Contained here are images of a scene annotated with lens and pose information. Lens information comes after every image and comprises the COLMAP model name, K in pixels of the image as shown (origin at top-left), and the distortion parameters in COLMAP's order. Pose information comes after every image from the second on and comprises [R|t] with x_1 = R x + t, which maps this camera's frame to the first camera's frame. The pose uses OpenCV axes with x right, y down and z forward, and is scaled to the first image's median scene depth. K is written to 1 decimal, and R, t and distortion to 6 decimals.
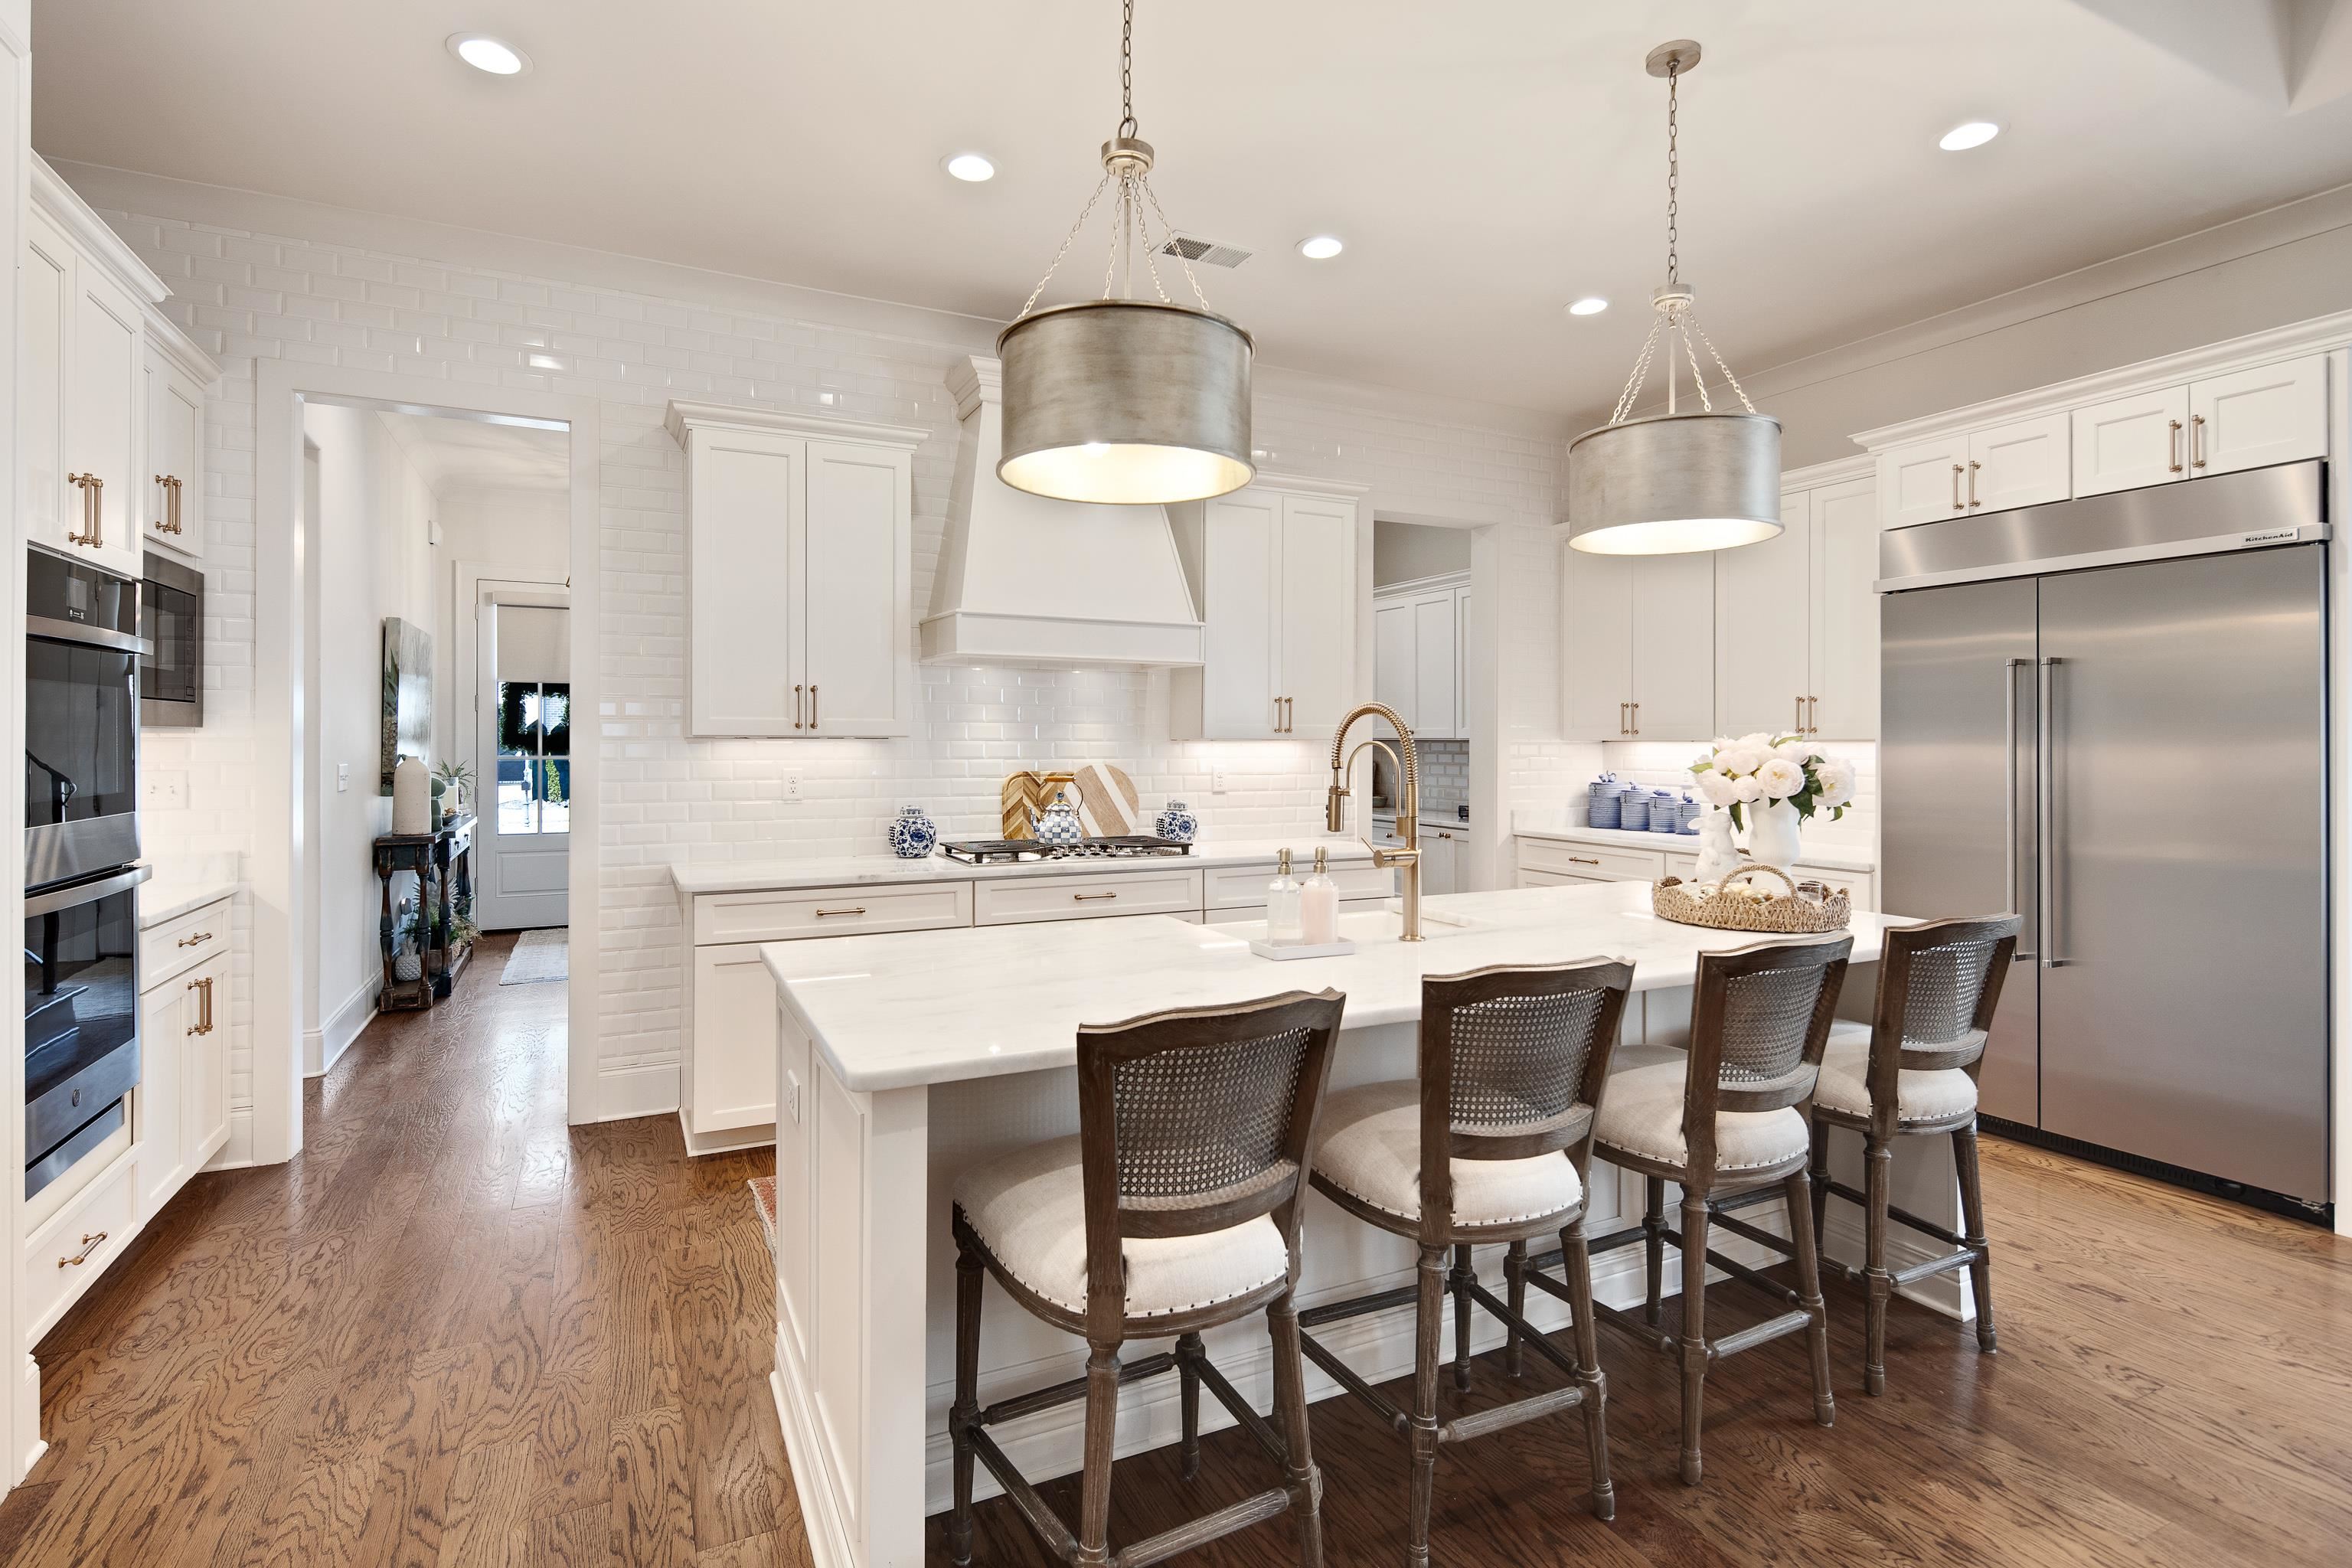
lens RADIAL K [[1137.9, 0, 1167.4], [0, 1137.9, 741.9], [0, 0, 1]] dist [0.007937, -0.006047]
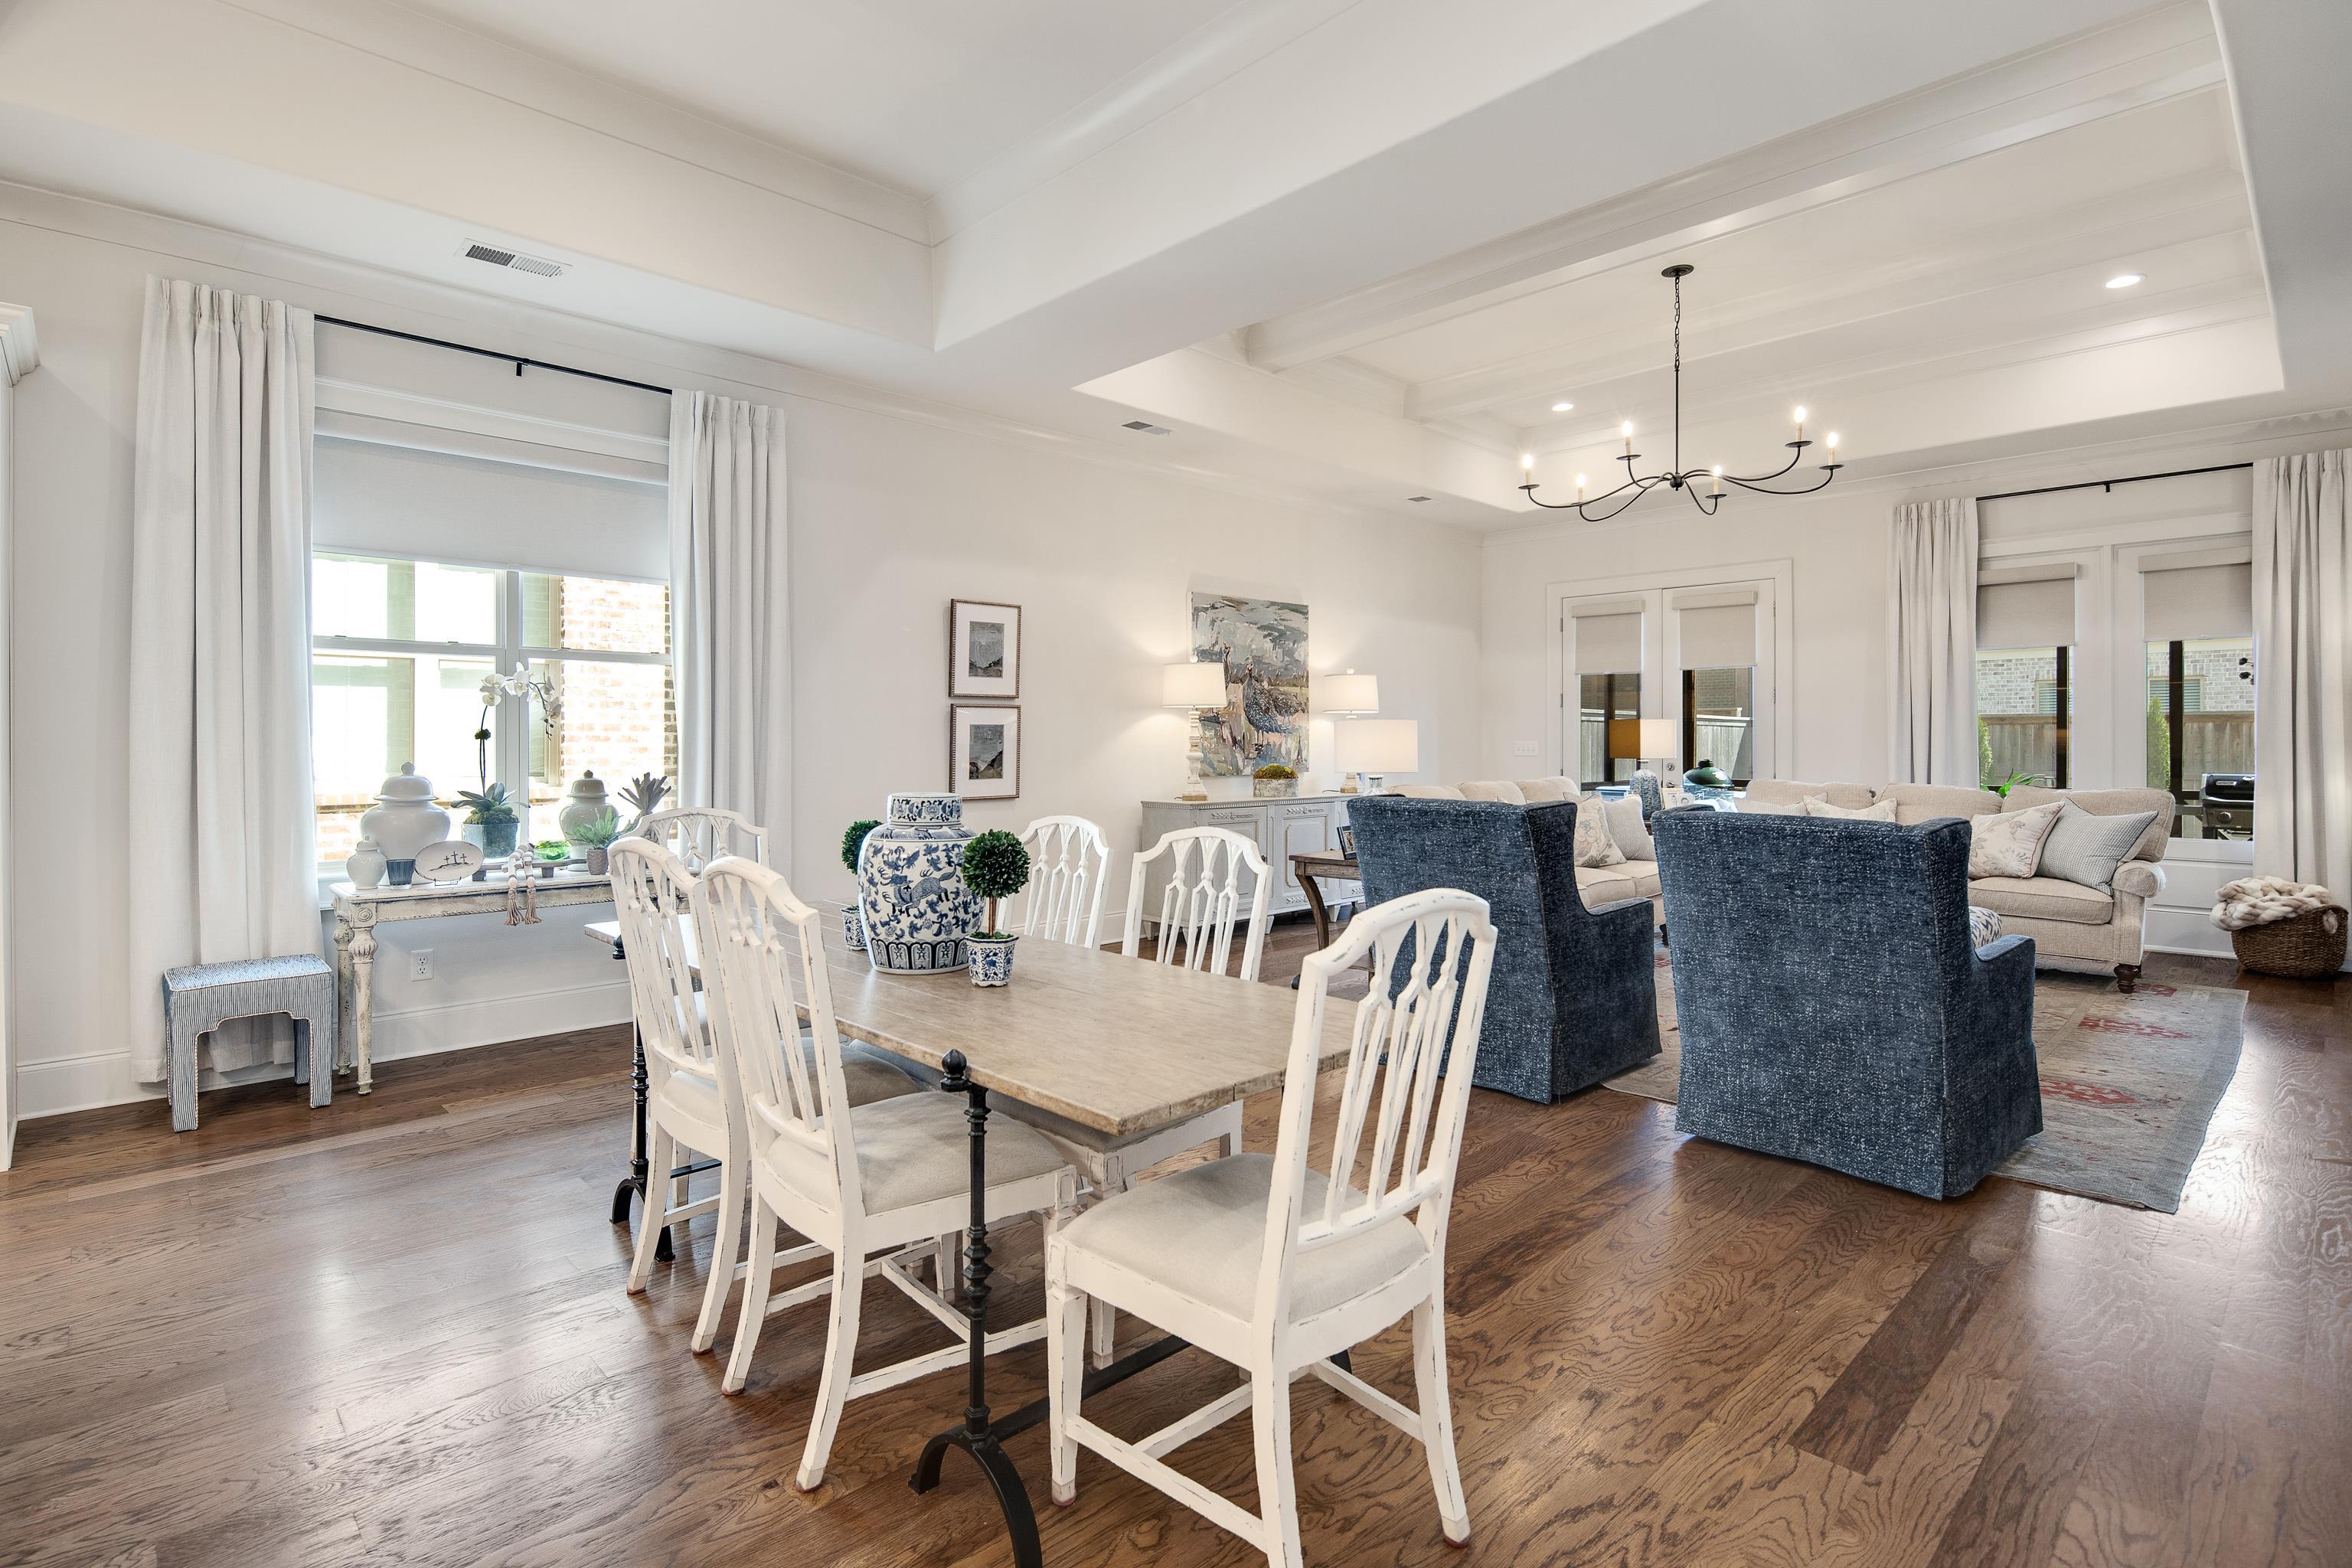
lens RADIAL K [[1137.9, 0, 1162.4], [0, 1137.9, 742.7], [0, 0, 1]] dist [0.007937, -0.006047]
pose [[-0.305812, -0.004630, 0.952081, -0.215311], [-0.002982, 0.999988, 0.003906, 0.017423], [-0.952087, -0.001644, -0.305822, 0.202292]]
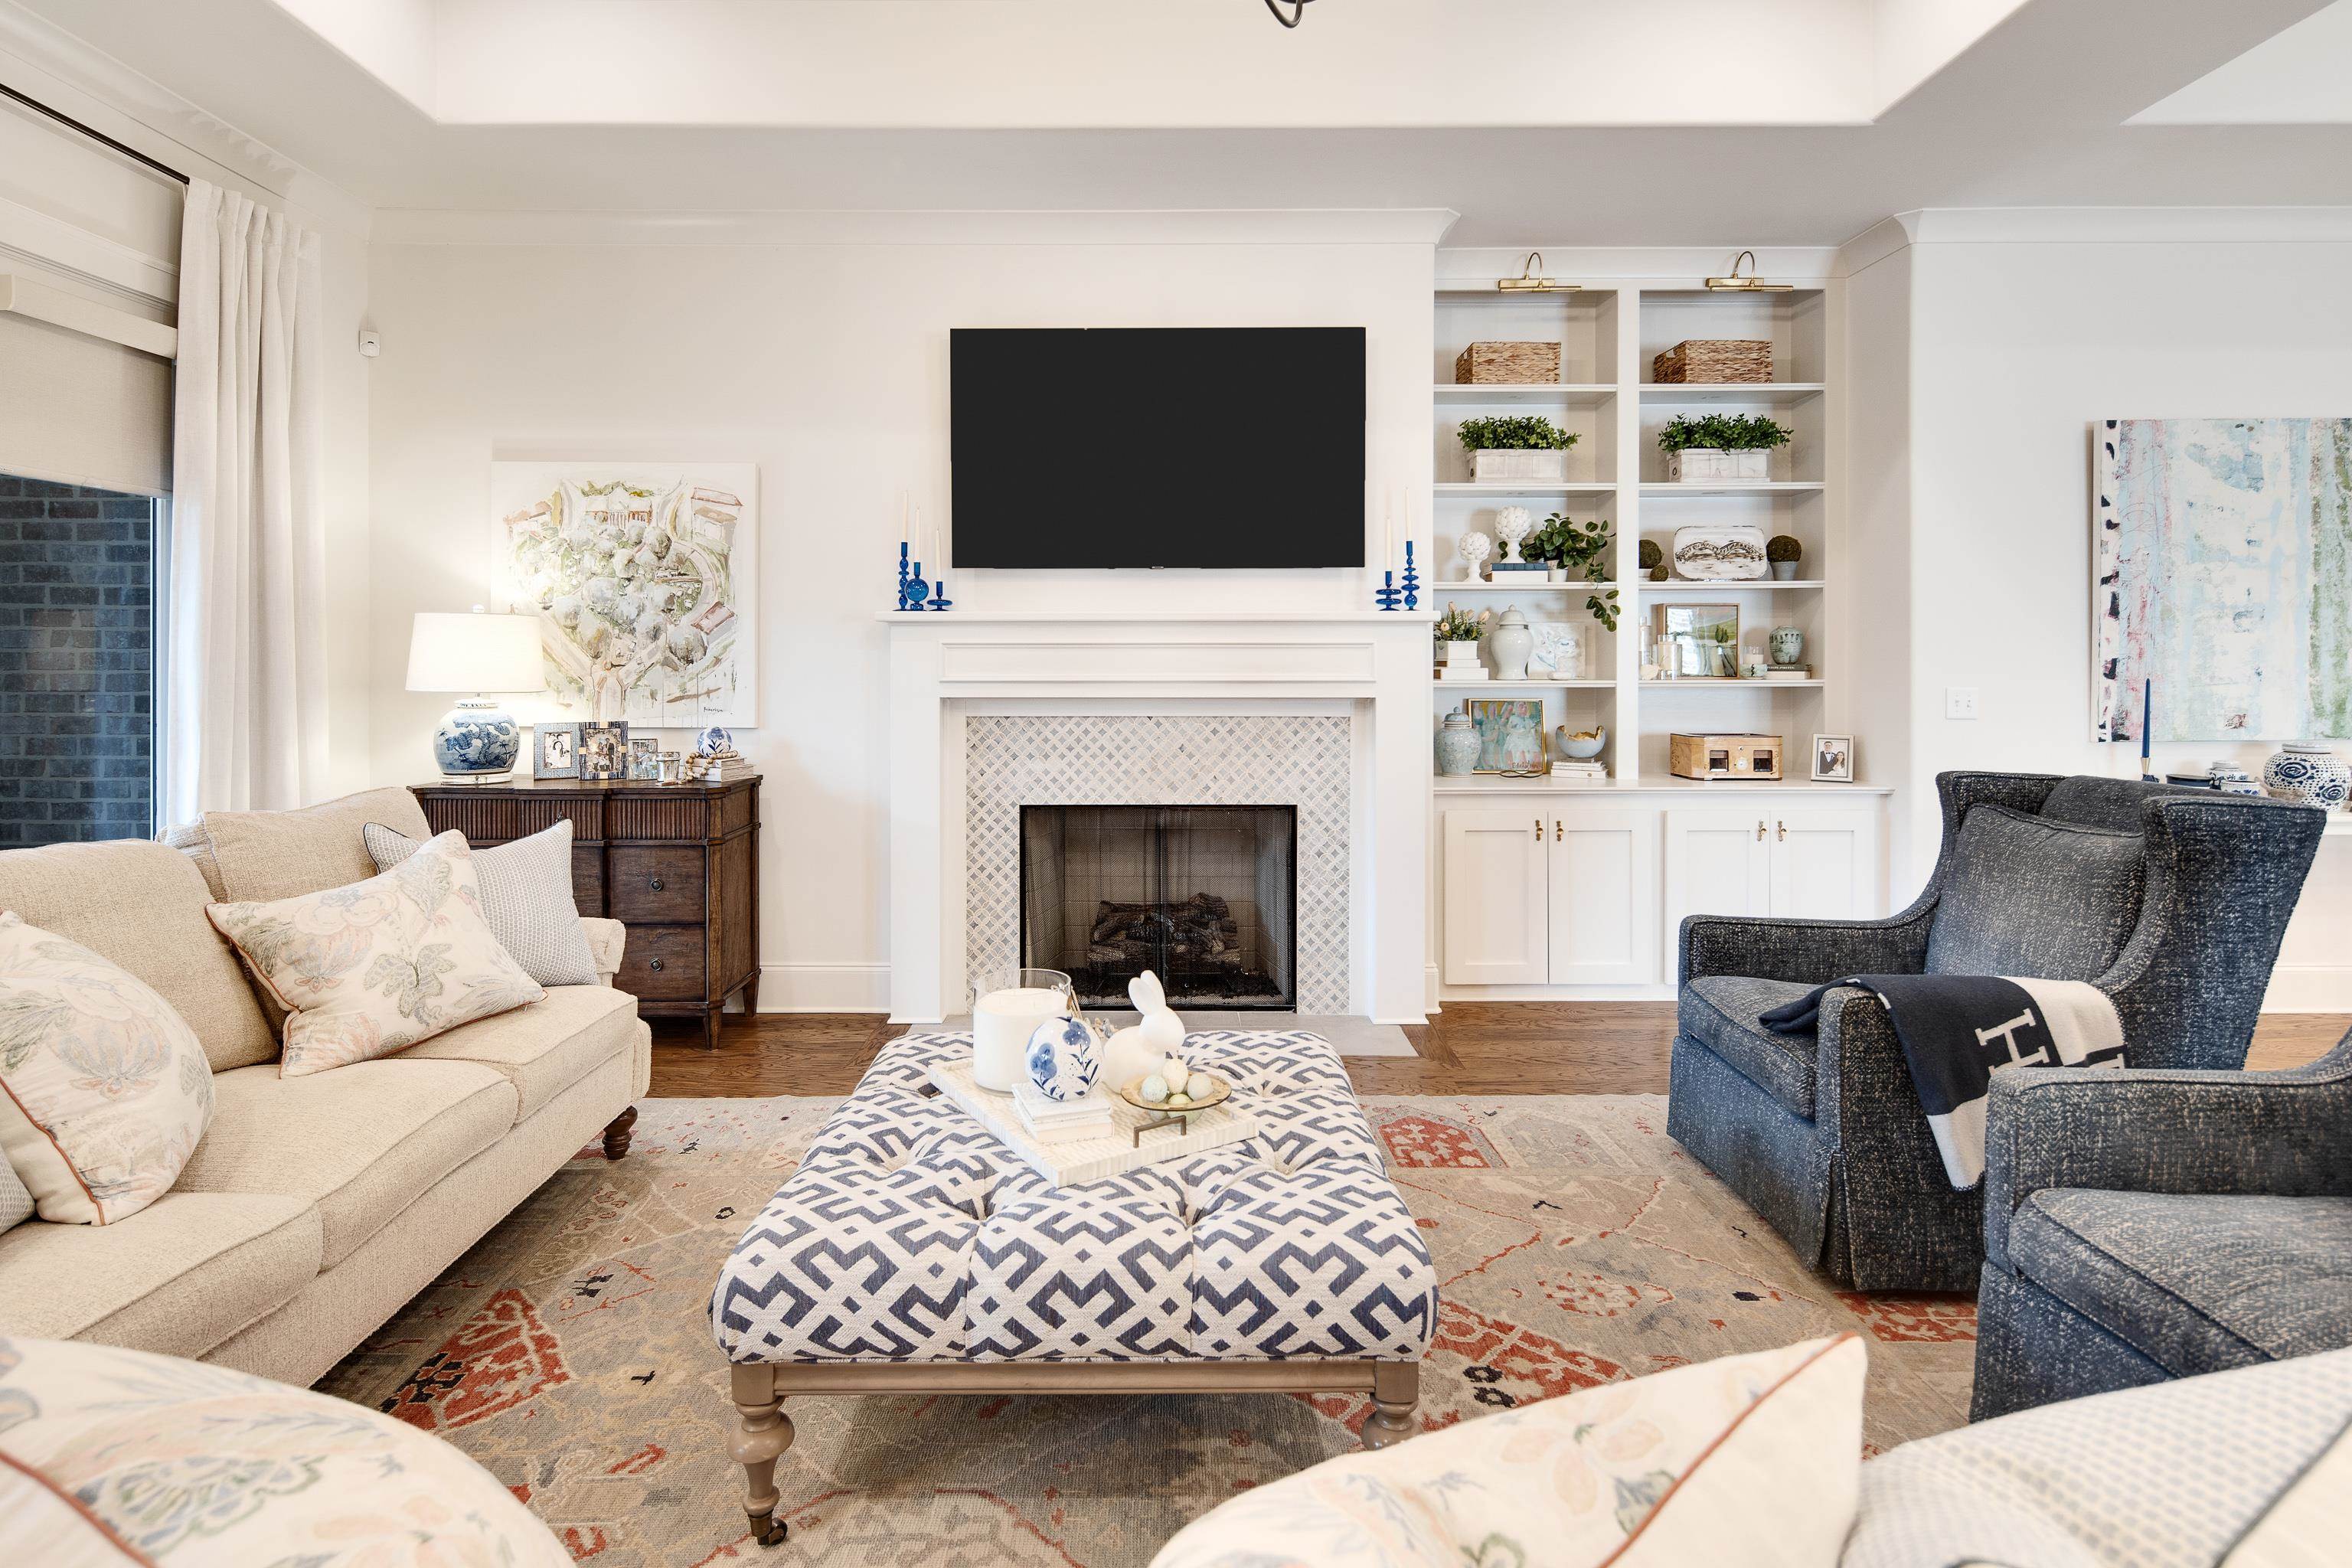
lens RADIAL K [[1137.9, 0, 1172.9], [0, 1137.9, 665.8], [0, 0, 1]] dist [0.007937, -0.006047]
pose [[-0.438112, -0.000675, -0.898920, 1.140293], [0.000511, 0.999999, -0.001000, 0.001032], [0.898920, -0.000898, -0.438112, -0.599212]]
